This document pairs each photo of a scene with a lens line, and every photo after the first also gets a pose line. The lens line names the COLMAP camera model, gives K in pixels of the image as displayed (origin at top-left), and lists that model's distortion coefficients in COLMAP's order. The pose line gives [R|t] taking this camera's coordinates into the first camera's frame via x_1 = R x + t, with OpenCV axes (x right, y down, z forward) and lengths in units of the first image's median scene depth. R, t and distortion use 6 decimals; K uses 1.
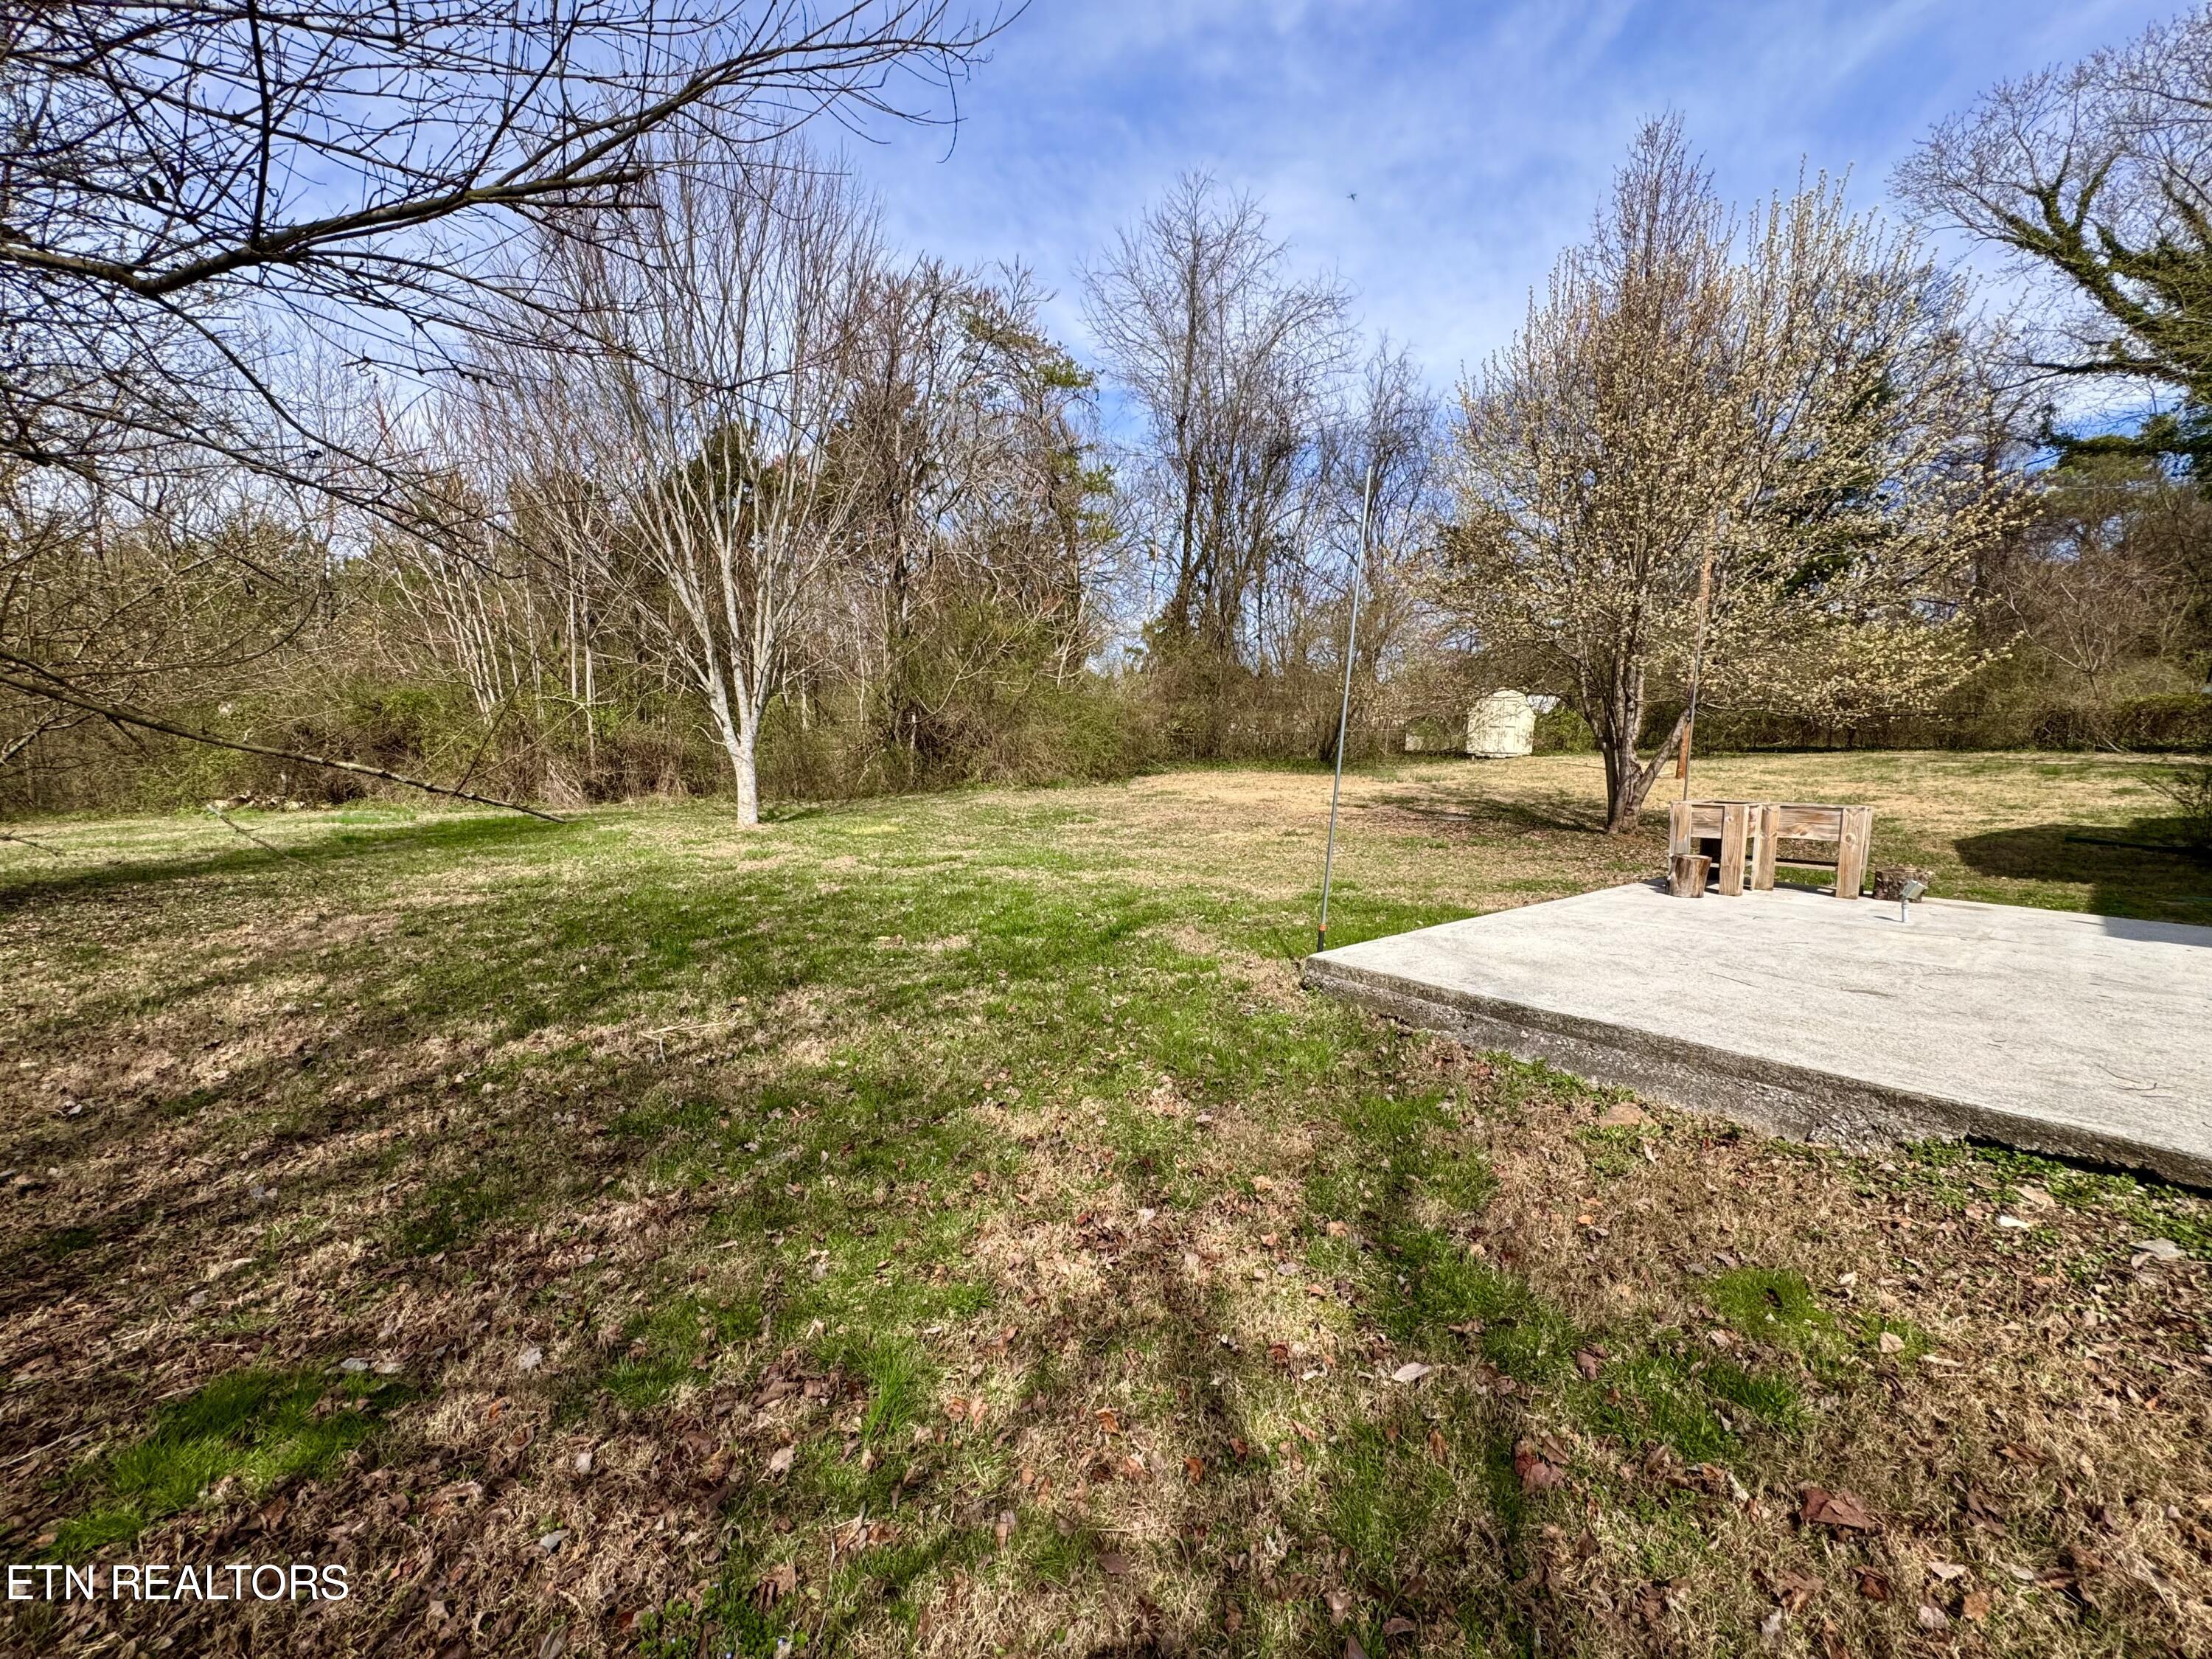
lens RADIAL K [[905.2, 0, 1111.1], [0, 905.2, 830.5], [0, 0, 1]] dist [0.012753, 0.000590]
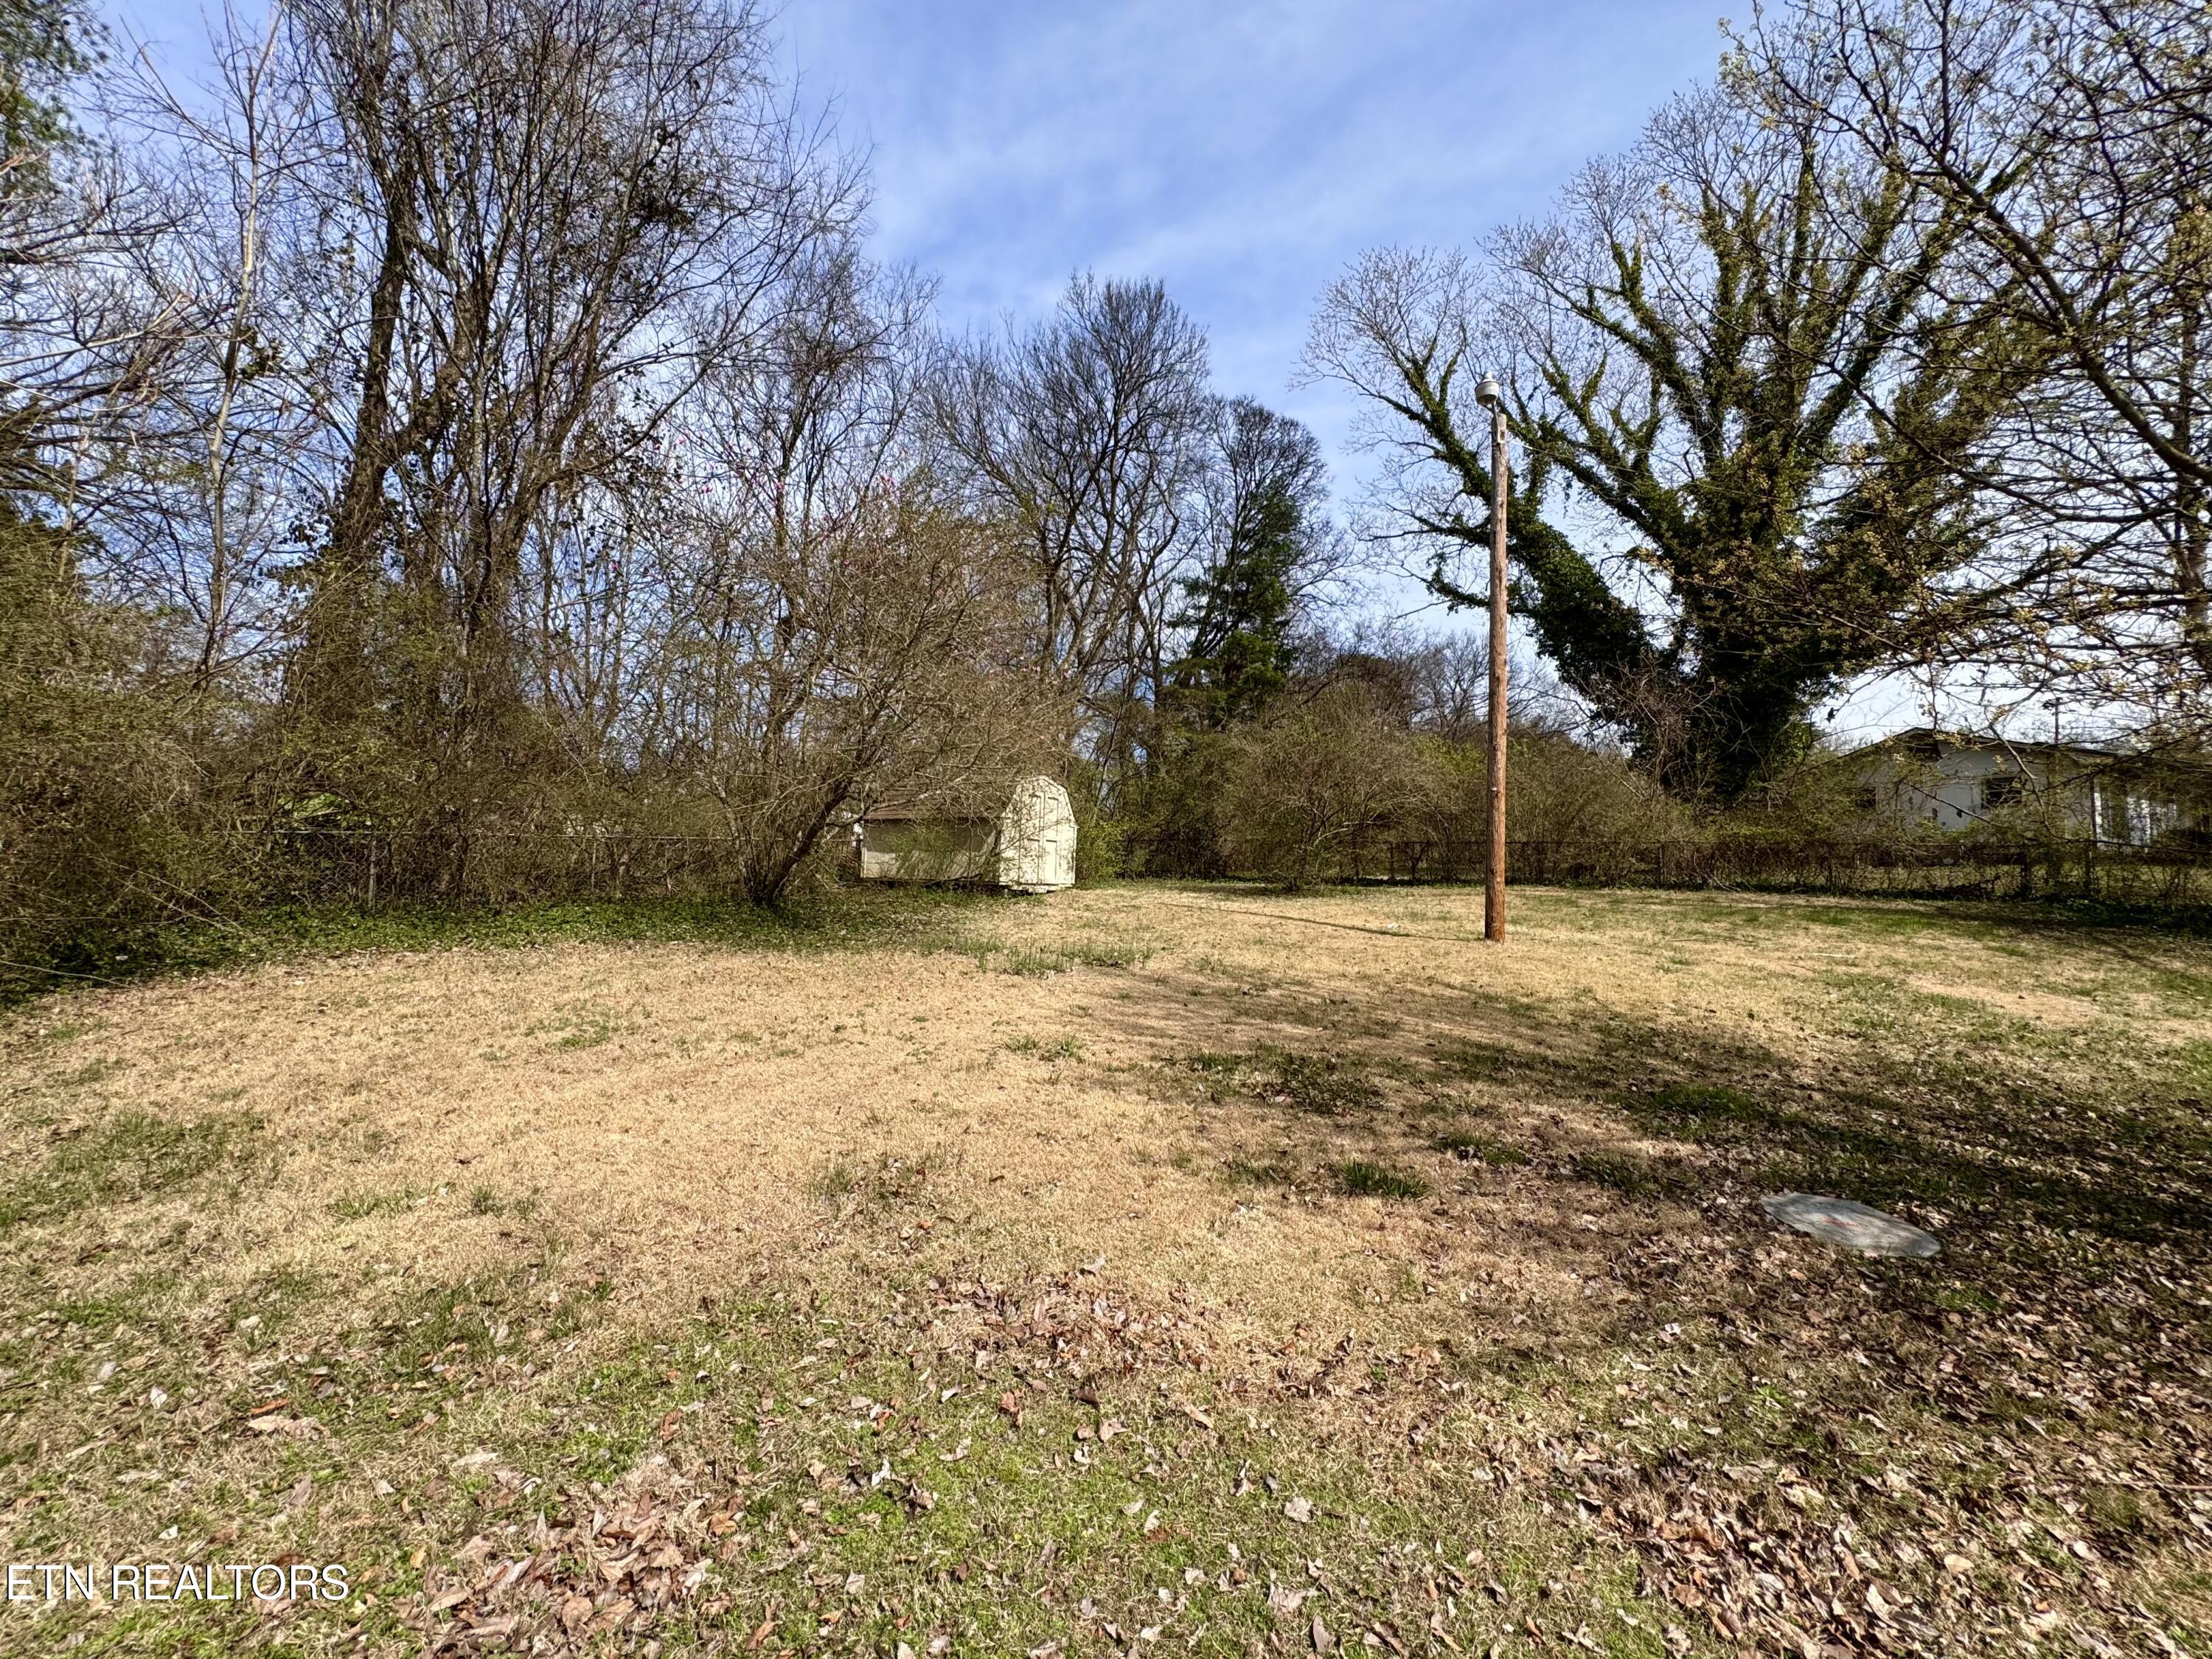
lens RADIAL K [[905.2, 0, 1109.5], [0, 905.2, 829.5], [0, 0, 1]] dist [0.012753, 0.000590]
pose [[0.724233, 0.042752, 0.688229, 0.052249], [0.049341, 0.992305, -0.113563, -0.052590], [-0.687788, 0.116204, 0.716551, 0.544412]]
